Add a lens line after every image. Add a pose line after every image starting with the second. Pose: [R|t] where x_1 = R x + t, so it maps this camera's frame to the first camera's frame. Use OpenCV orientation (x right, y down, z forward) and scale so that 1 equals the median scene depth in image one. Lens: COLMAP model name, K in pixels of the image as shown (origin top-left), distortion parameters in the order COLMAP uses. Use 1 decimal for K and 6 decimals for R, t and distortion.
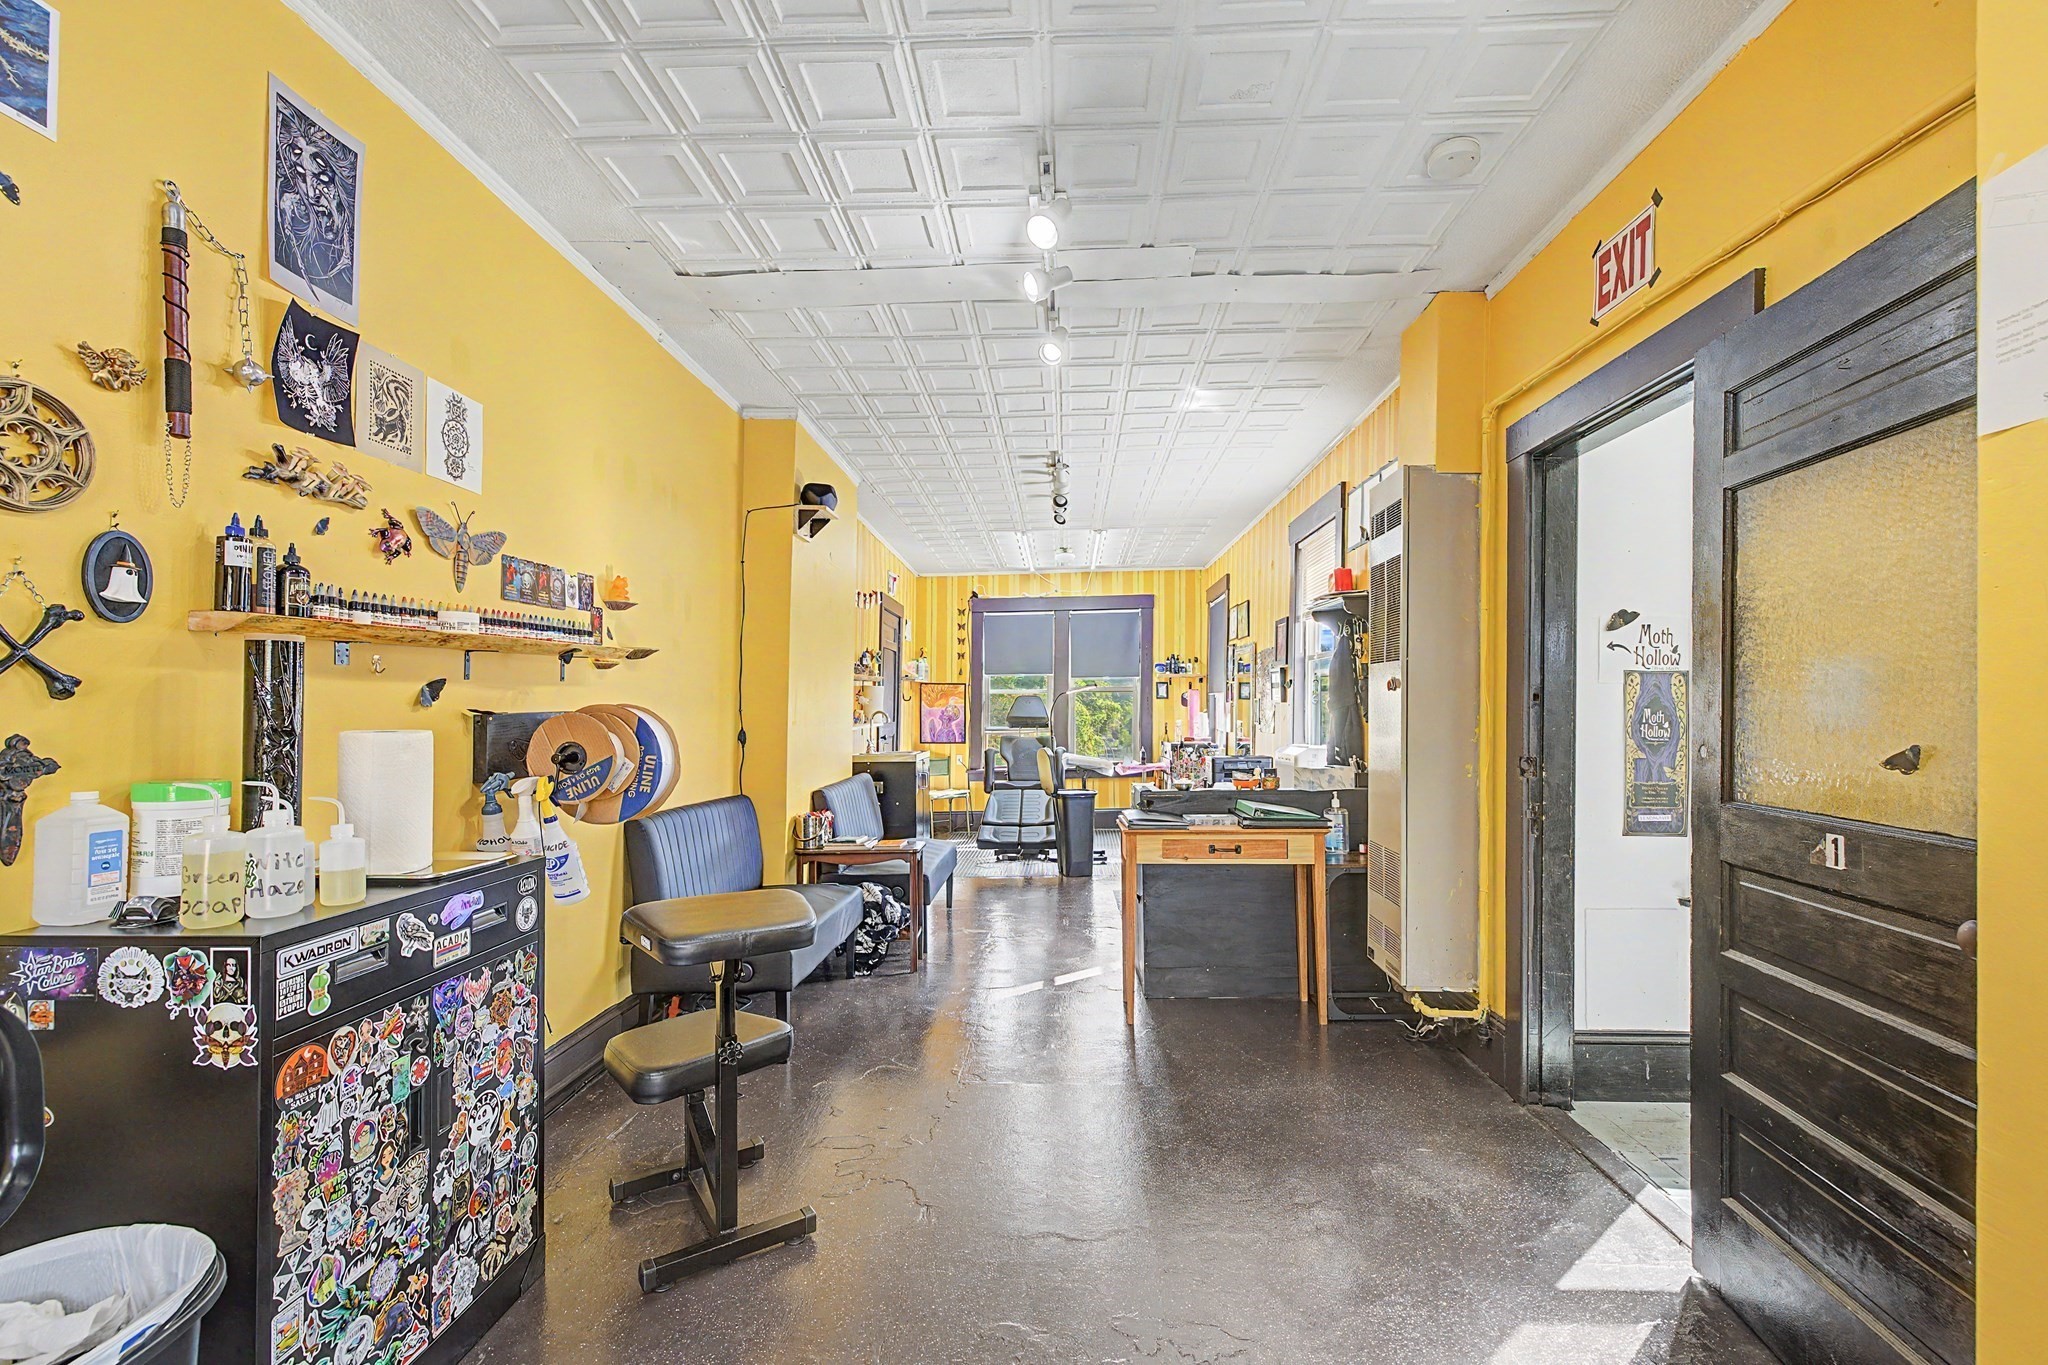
lens RADIAL K [[1058.9, 0, 1024.0], [0, 1058.9, 682.5], [0, 0, 1]] dist [-0.000678, -0.000025]
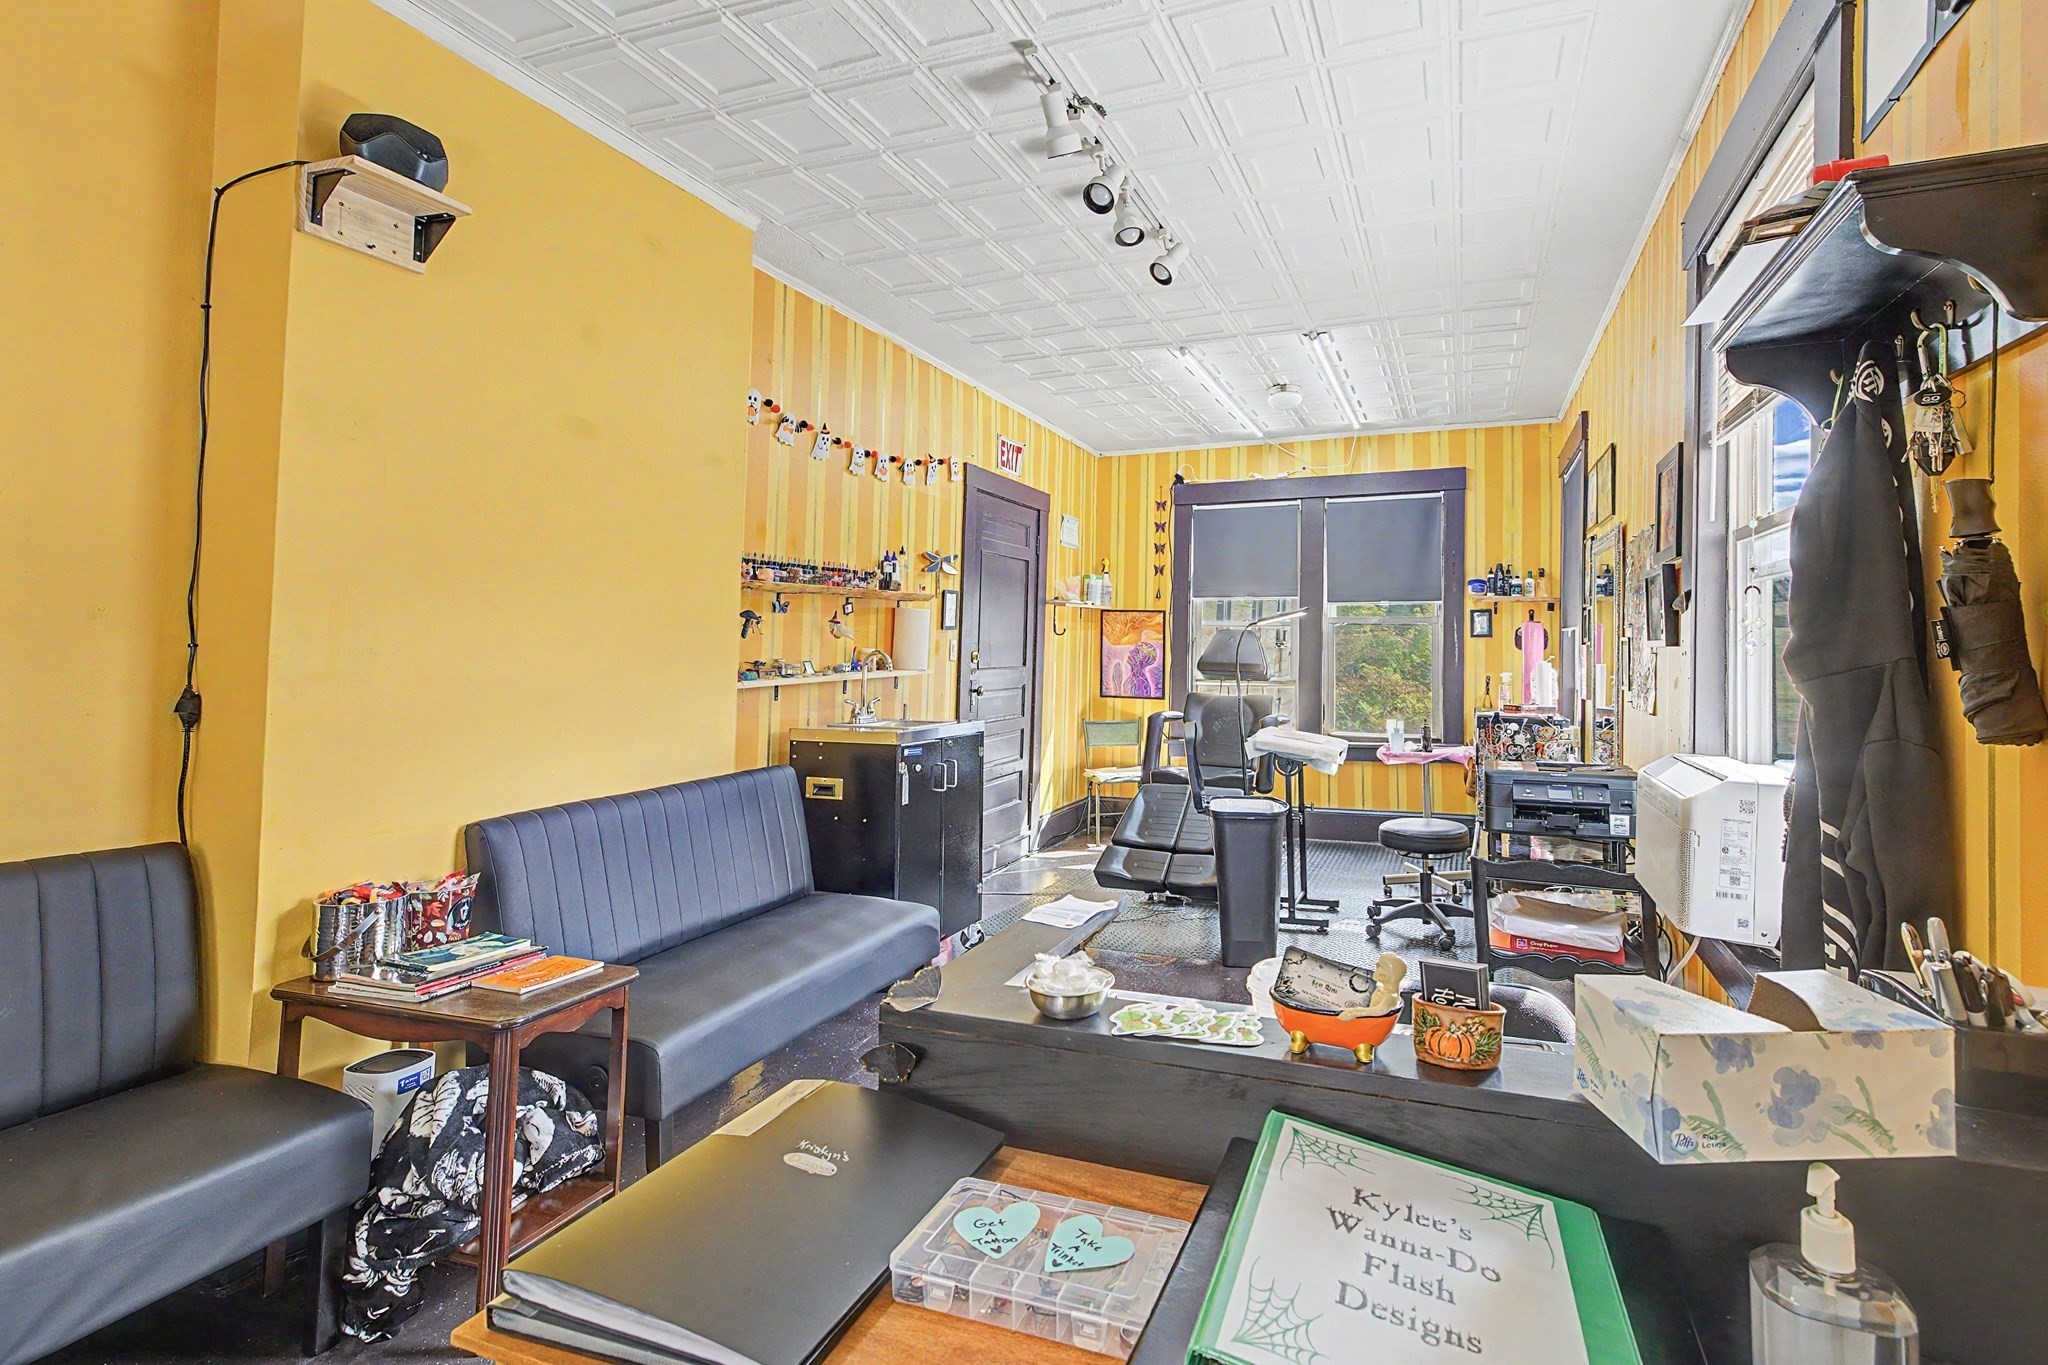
lens RADIAL K [[1075.3, 0, 1022.2], [0, 1075.3, 603.0], [0, 0, 1]] dist [-0.001686, 0.000112]
pose [[0.938968, 0.001627, -0.344000, 0.095360], [-0.006394, 0.999899, -0.012725, 0.005263], [0.343944, 0.014148, 0.938884, 0.325535]]
